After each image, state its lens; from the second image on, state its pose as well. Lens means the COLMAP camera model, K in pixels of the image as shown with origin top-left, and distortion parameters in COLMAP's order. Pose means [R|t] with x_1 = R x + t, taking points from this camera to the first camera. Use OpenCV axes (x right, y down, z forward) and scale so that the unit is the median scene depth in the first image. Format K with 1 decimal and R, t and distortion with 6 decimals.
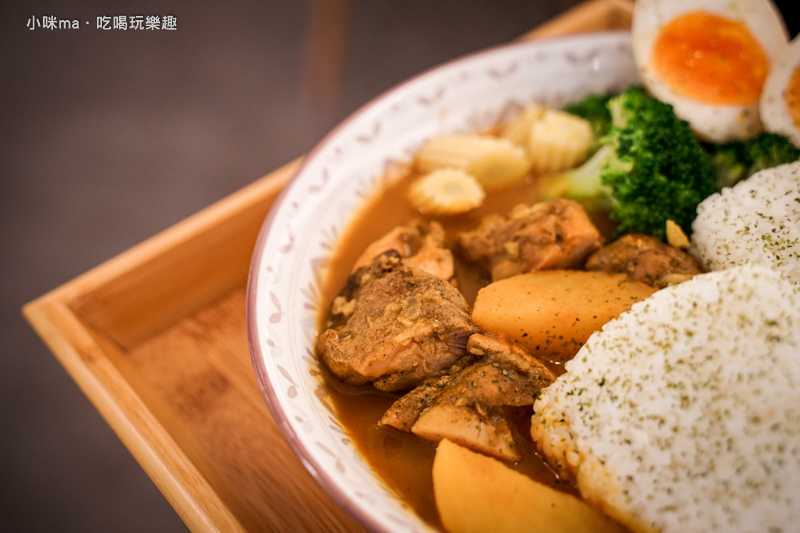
lens RADIAL K [[1141.0, 0, 400.2], [0, 1141.0, 265.9], [0, 0, 1]] dist [0.102418, 0.000000]
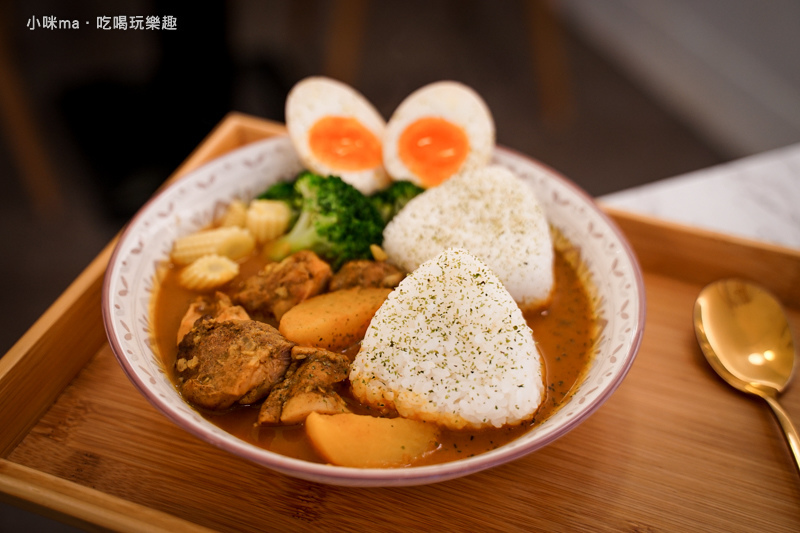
lens RADIAL K [[1141.0, 0, 399.9], [0, 1141.0, 267.4], [0, 0, 1]] dist [0.102418, 0.000000]
pose [[0.841334, -0.254567, 0.476815, -0.482331], [0.302740, 0.952731, -0.025526, 0.039724], [-0.447779, 0.165827, 0.878633, -0.362490]]
